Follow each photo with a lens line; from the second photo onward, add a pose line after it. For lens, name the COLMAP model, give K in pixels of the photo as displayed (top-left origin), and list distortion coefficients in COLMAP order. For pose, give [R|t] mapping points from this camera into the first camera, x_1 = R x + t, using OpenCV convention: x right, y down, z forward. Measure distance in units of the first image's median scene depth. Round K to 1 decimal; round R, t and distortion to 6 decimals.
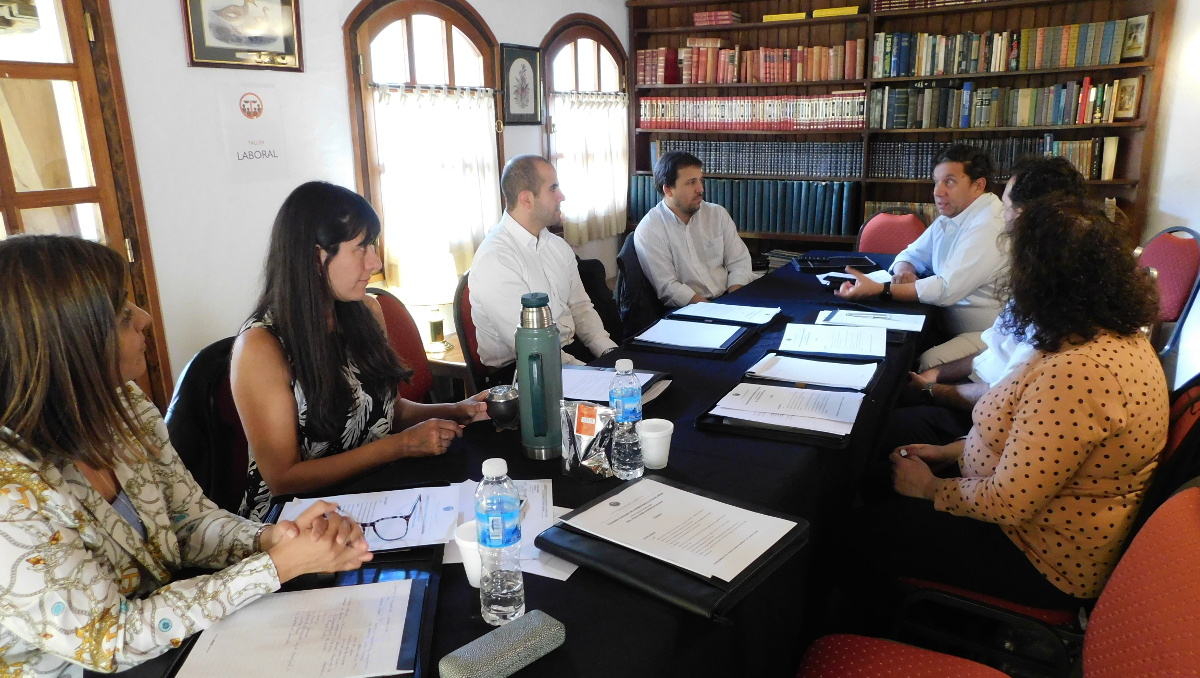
lens RADIAL K [[793.3, 0, 600.0], [0, 793.3, 339.0], [0, 0, 1]] dist [-0.018210, 0.003250]
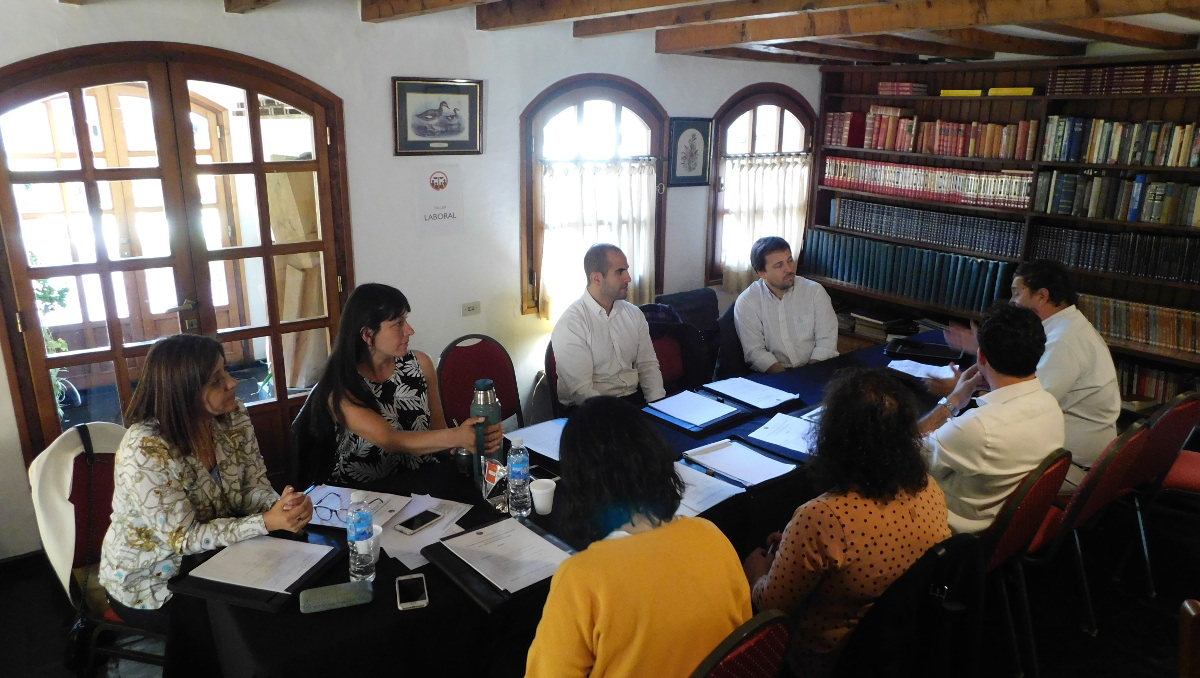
lens RADIAL K [[800.5, 0, 600.0], [0, 800.5, 339.0], [0, 0, 1]] dist [-0.038876, 0.000449]
pose [[0.922126, 0.134389, -0.362799, 0.227446], [-0.130906, 0.990802, 0.034293, -0.073906], [0.364071, 0.015870, 0.931236, -0.108332]]
